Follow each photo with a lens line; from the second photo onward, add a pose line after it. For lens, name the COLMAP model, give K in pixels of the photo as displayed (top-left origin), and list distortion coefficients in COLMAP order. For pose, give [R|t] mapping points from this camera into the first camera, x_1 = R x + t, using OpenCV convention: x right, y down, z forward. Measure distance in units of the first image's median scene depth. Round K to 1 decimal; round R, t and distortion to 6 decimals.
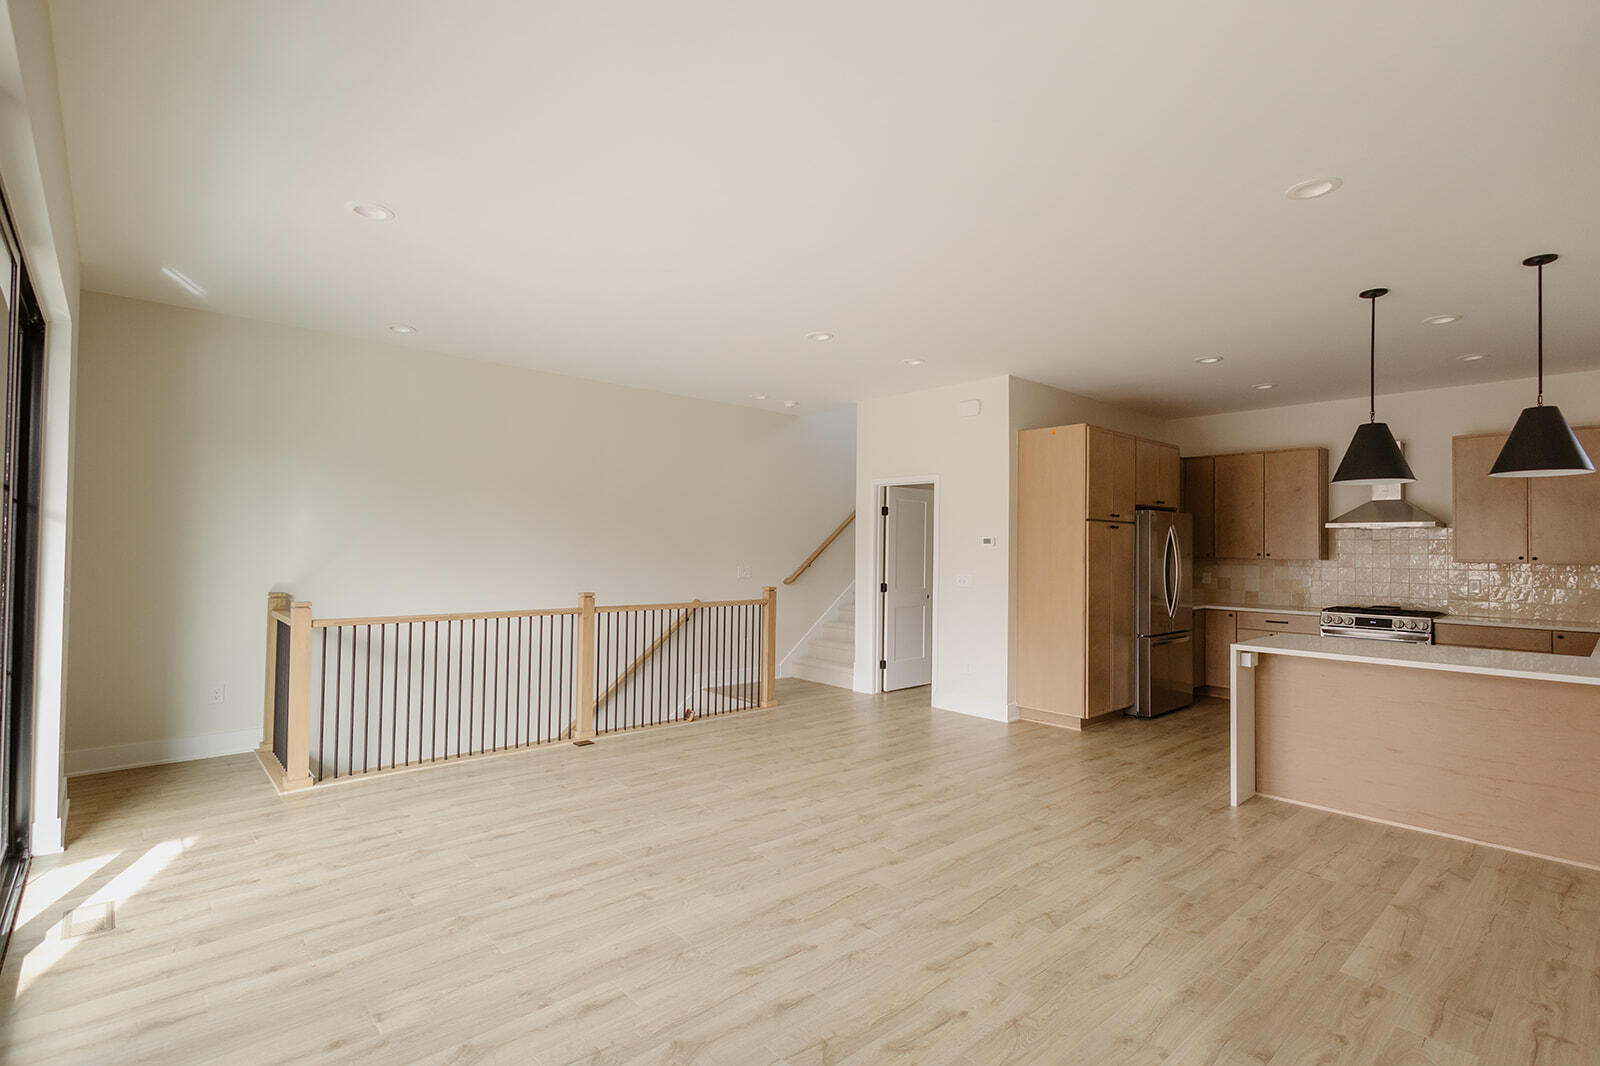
lens RADIAL K [[757.1, 0, 800.0], [0, 757.1, 533.0], [0, 0, 1]] dist [0.000953, 0.000722]
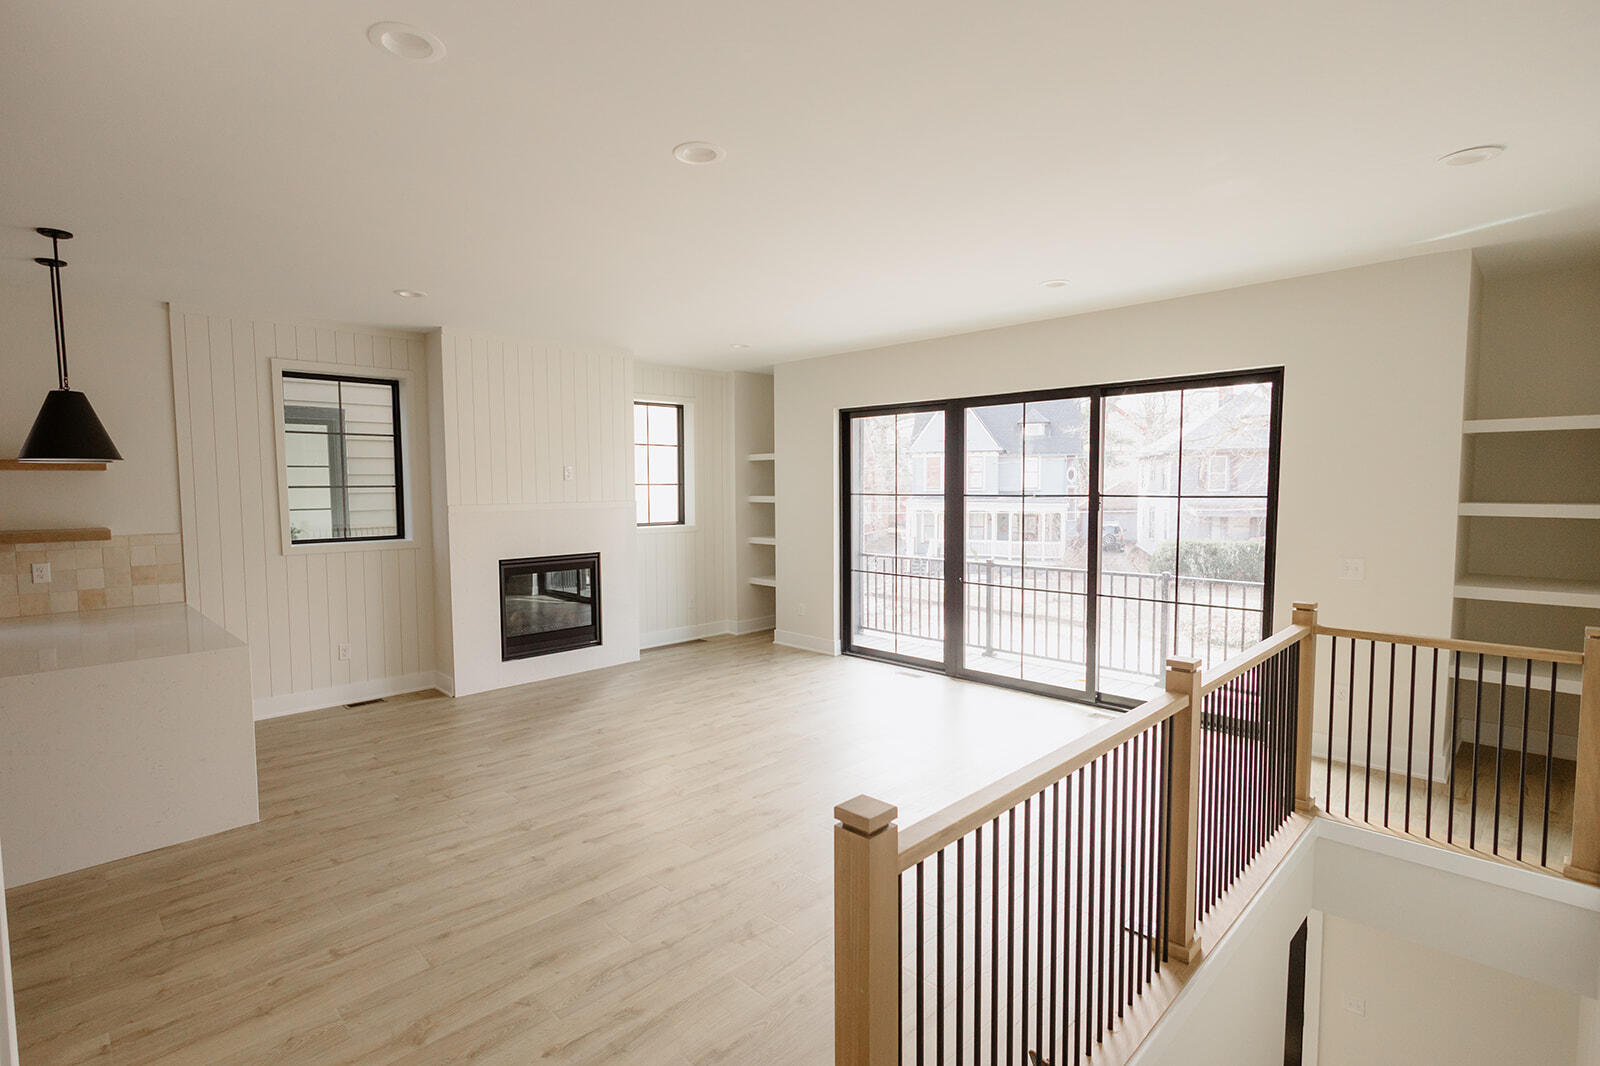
lens RADIAL K [[757.1, 0, 800.0], [0, 757.1, 533.0], [0, 0, 1]] dist [0.000953, 0.000722]
pose [[-0.997362, 0.000113, -0.072593, -0.009949], [-0.002673, 0.999263, 0.038286, -0.025933], [0.072544, 0.038379, -0.996627, 2.535848]]
